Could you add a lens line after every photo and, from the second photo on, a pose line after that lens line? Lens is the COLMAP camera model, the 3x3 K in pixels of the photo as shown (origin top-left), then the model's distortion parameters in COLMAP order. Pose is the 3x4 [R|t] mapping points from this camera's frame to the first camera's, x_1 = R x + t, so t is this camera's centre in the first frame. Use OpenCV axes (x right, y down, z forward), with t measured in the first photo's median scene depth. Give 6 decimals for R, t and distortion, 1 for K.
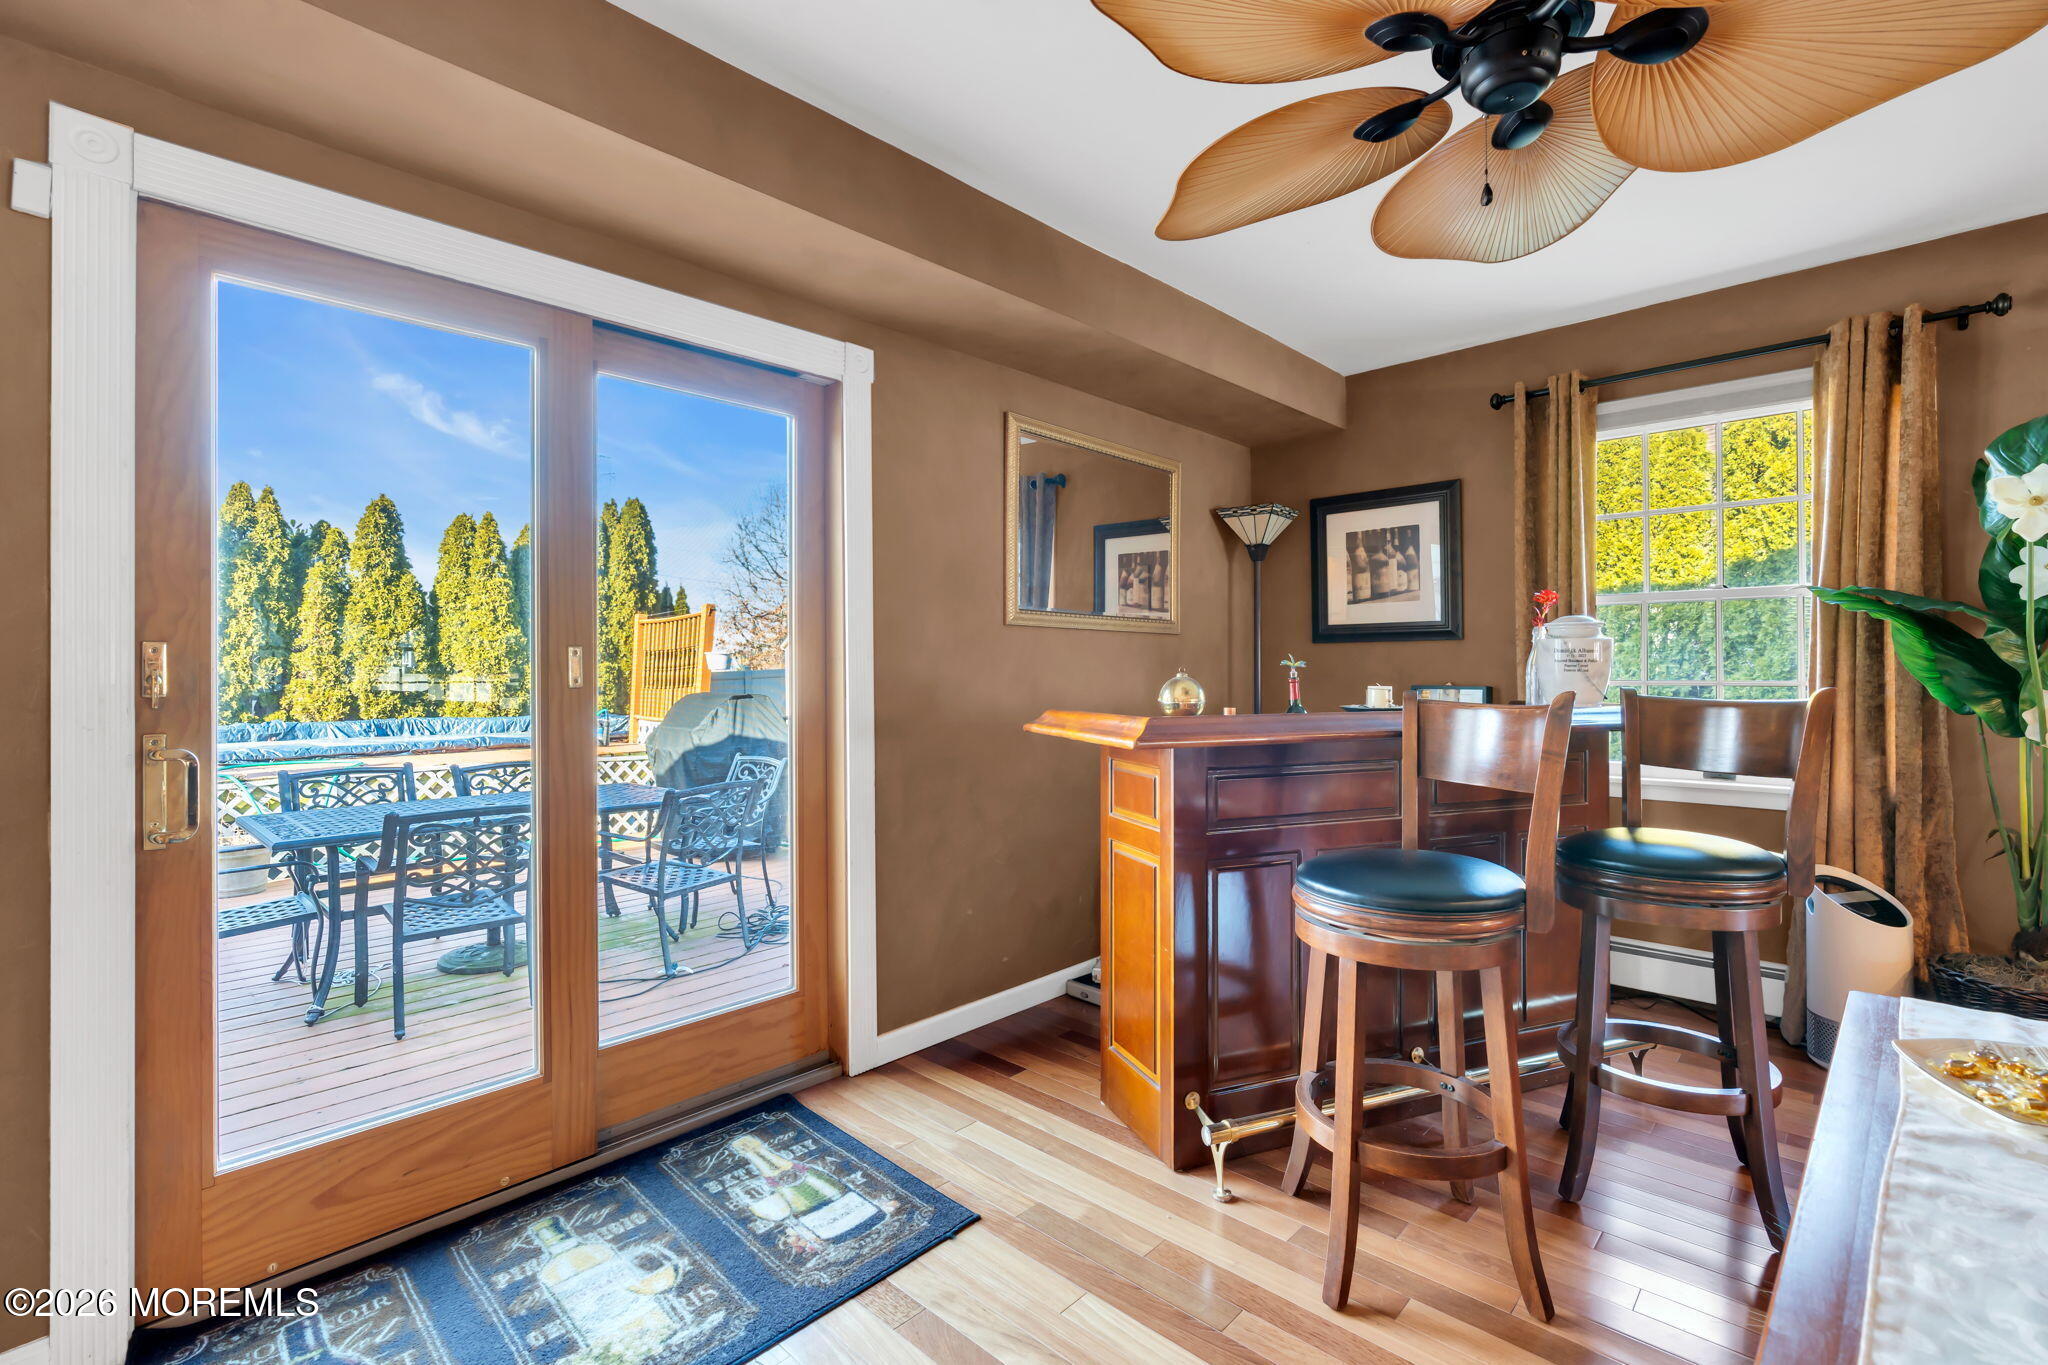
lens RADIAL K [[934.7, 0, 1019.0], [0, 934.7, 670.9], [0, 0, 1]] dist [0.001298, -0.000146]
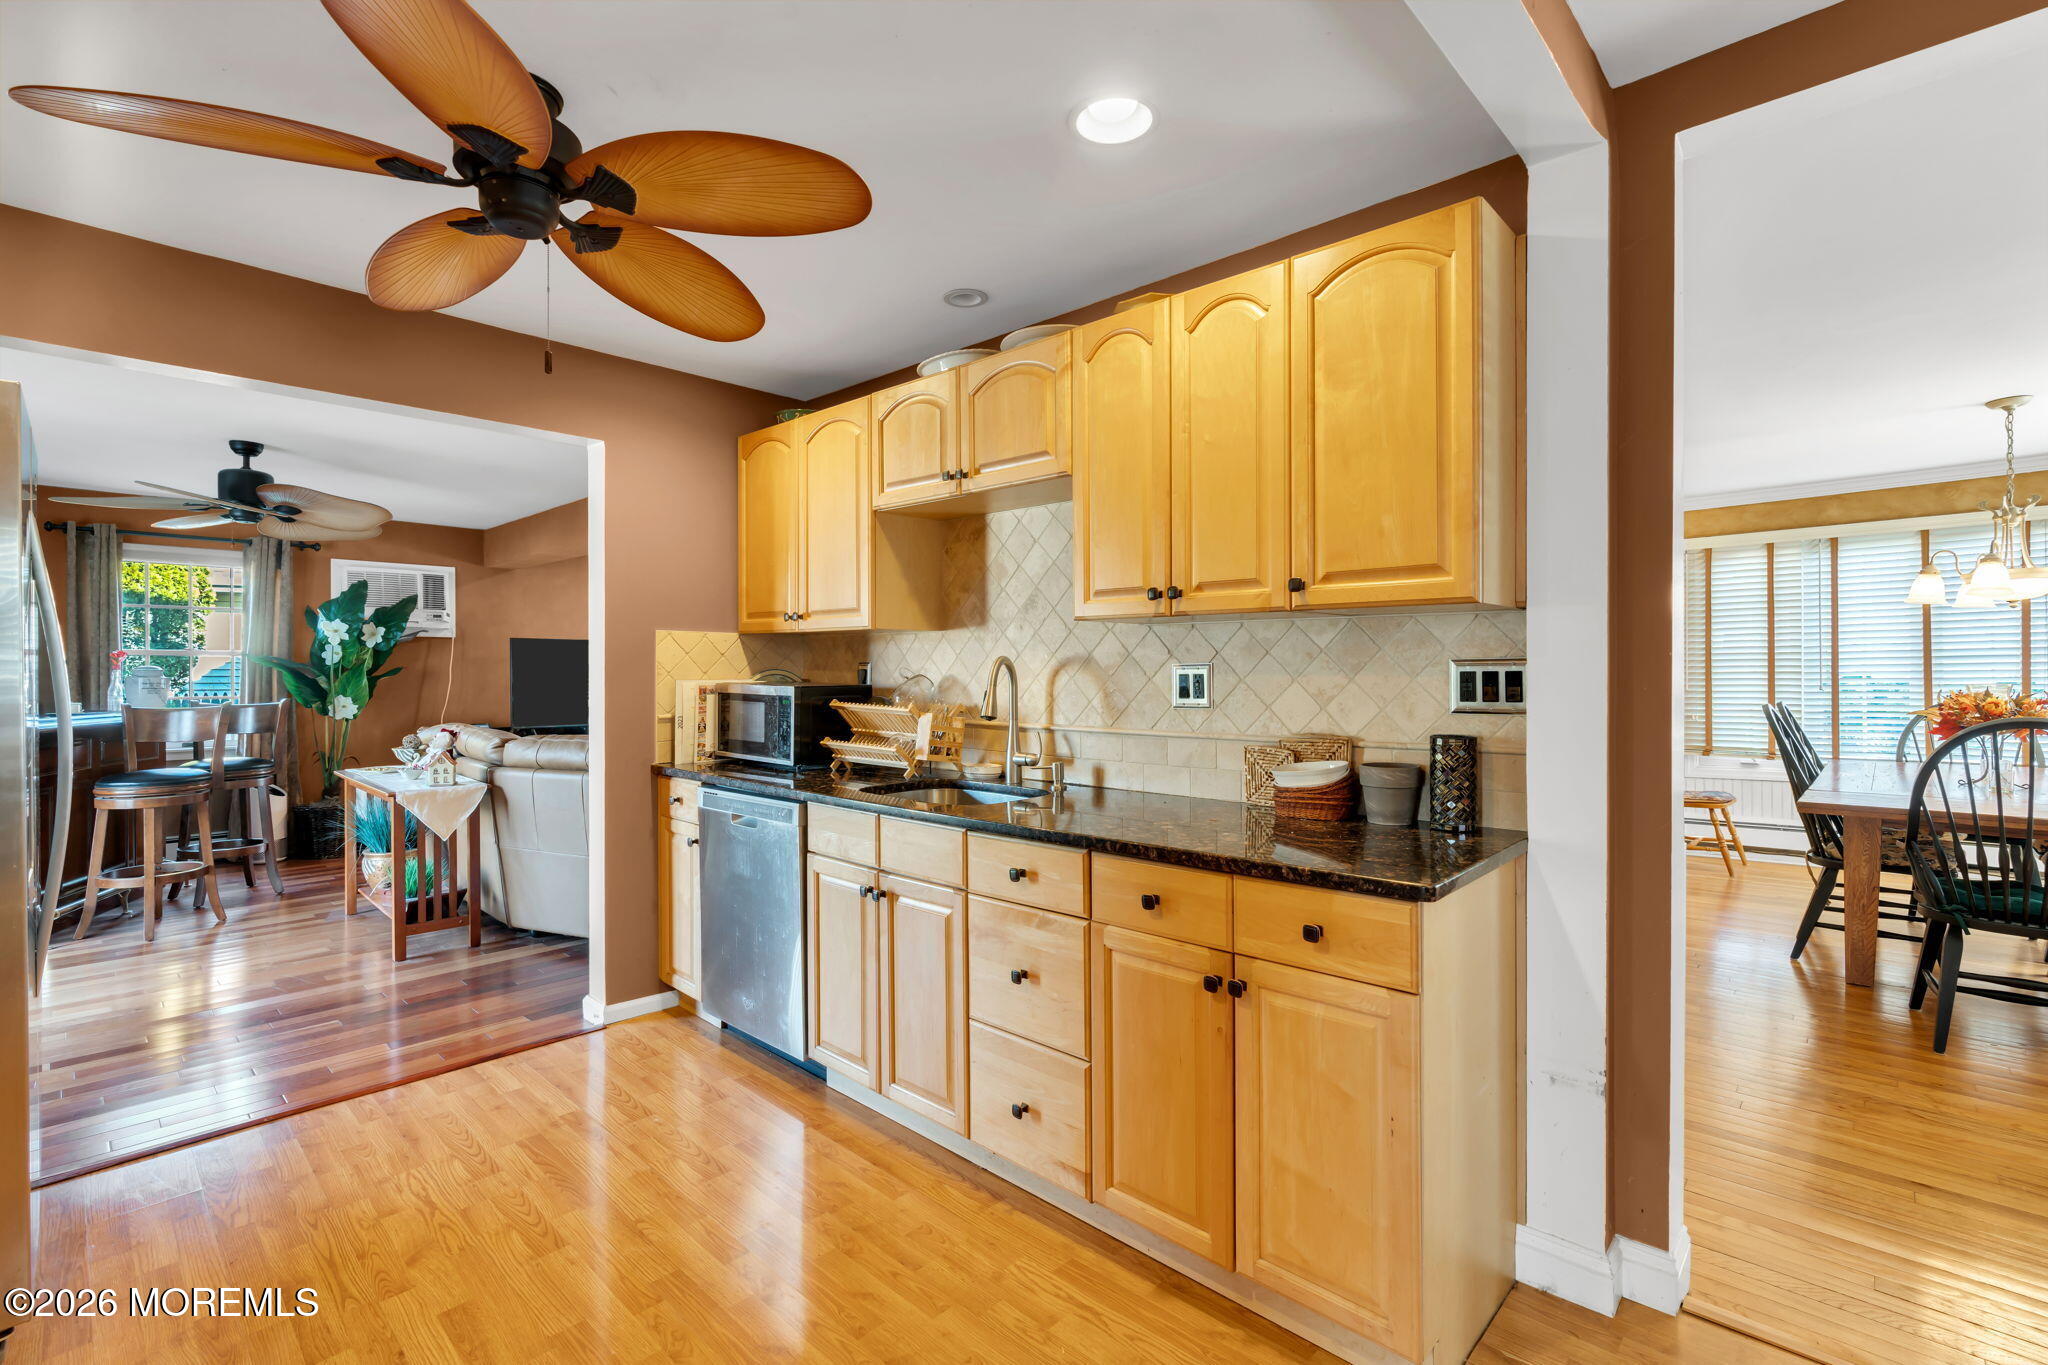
lens RADIAL K [[934.7, 0, 1021.8], [0, 934.7, 675.8], [0, 0, 1]] dist [0.001298, -0.000146]
pose [[-0.022432, 0.006465, 0.999727, -1.452315], [0.004611, 0.999969, -0.006363, -0.015343], [-0.999738, 0.004467, -0.022461, -0.811952]]
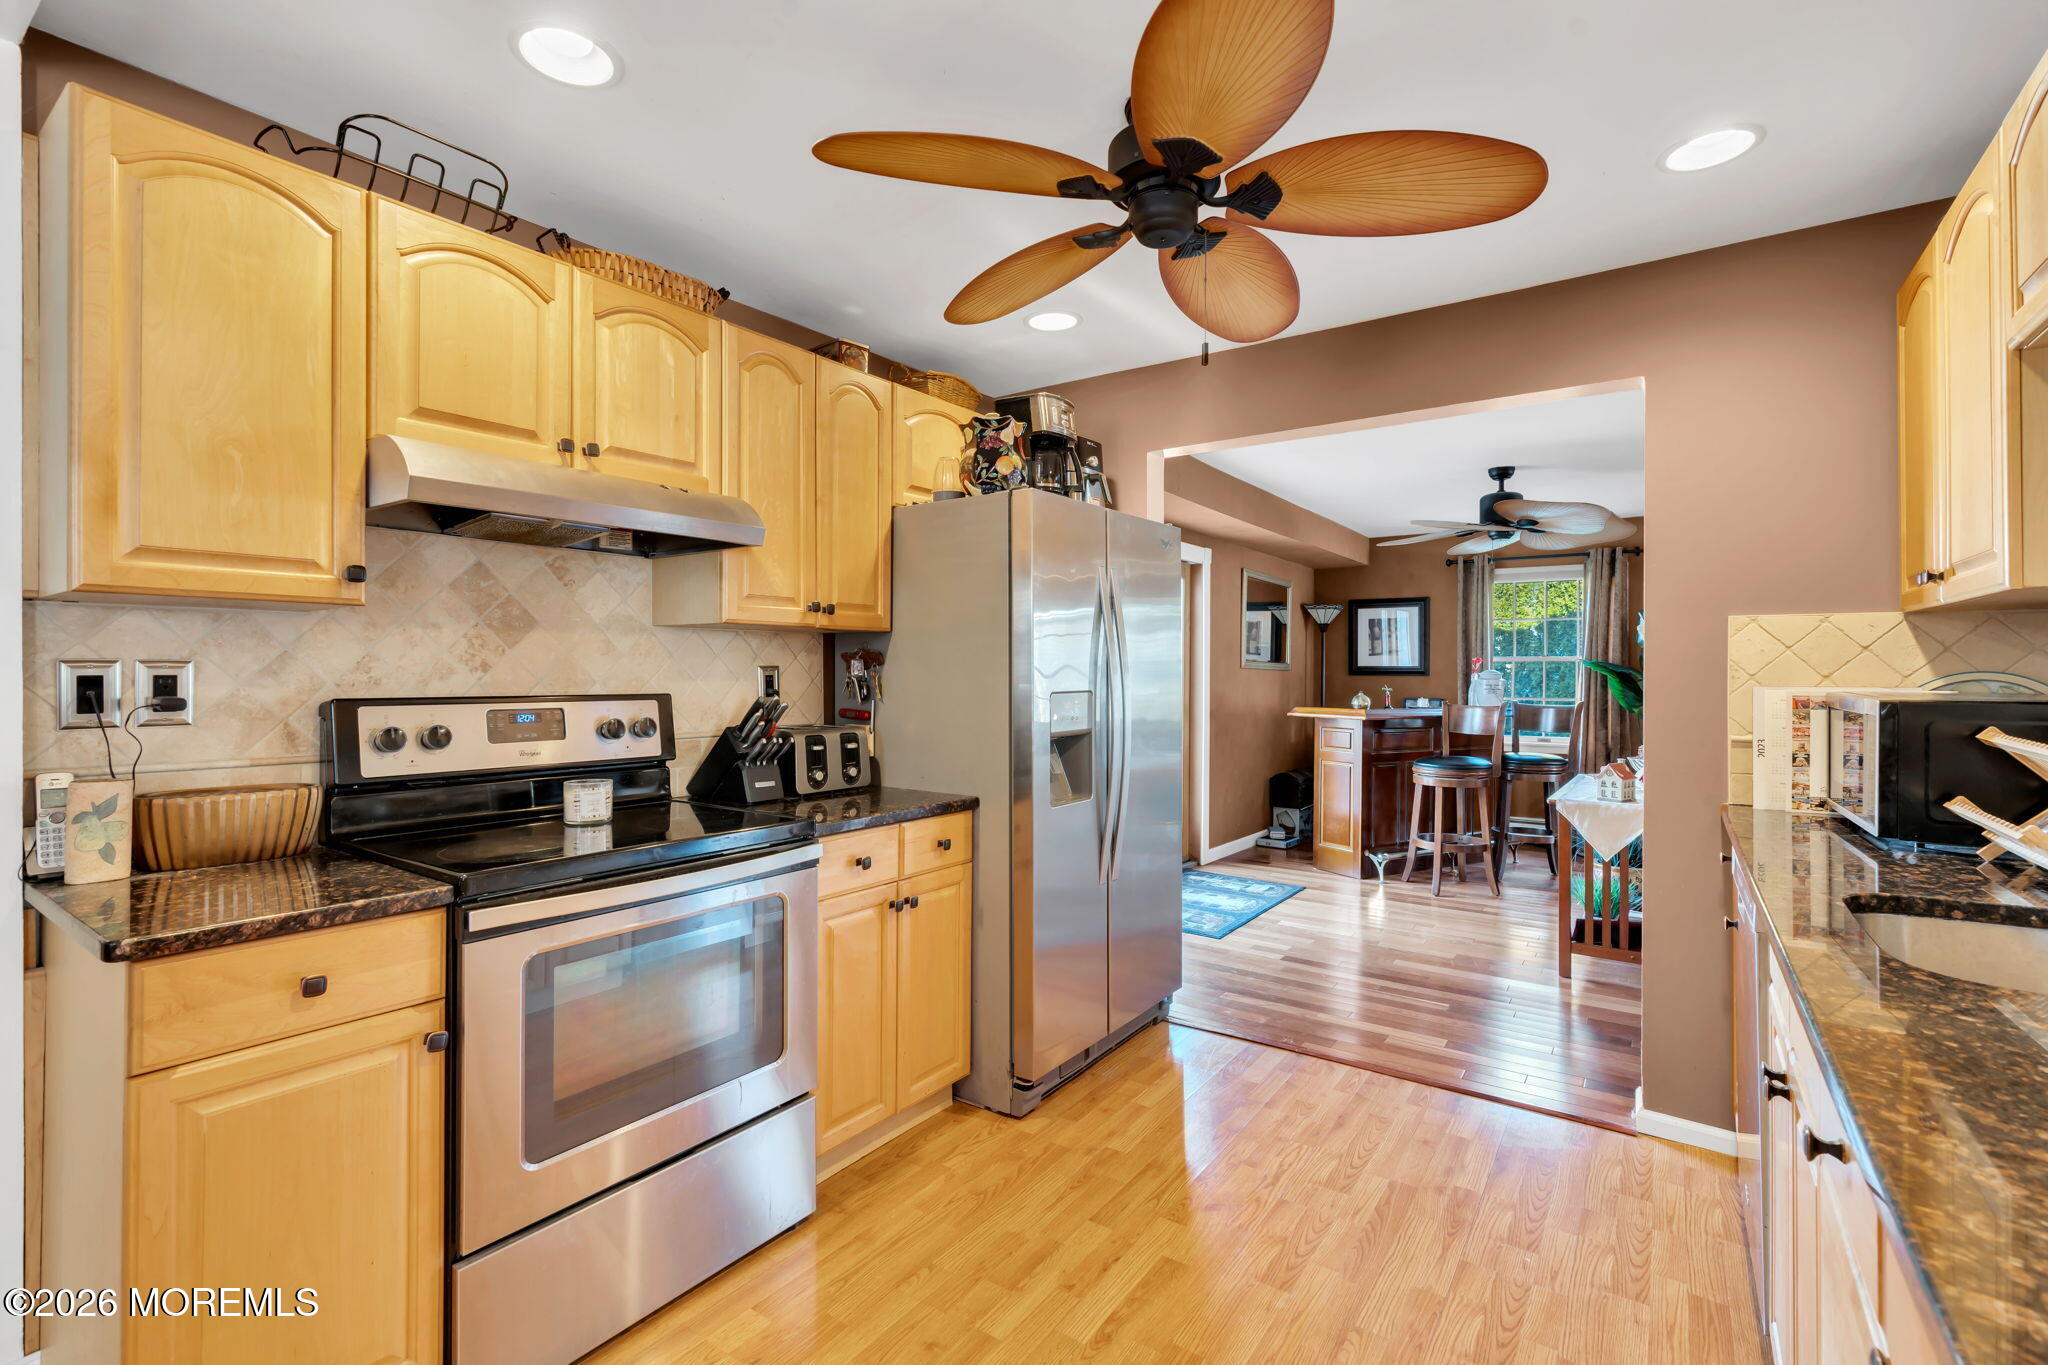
lens RADIAL K [[934.7, 0, 1029.6], [0, 934.7, 674.6], [0, 0, 1]] dist [0.001298, -0.000146]
pose [[0.988546, 0.015975, 0.150073, -0.919176], [-0.015267, 0.999866, -0.005872, -0.015762], [-0.150147, 0.003514, 0.988657, -1.170011]]
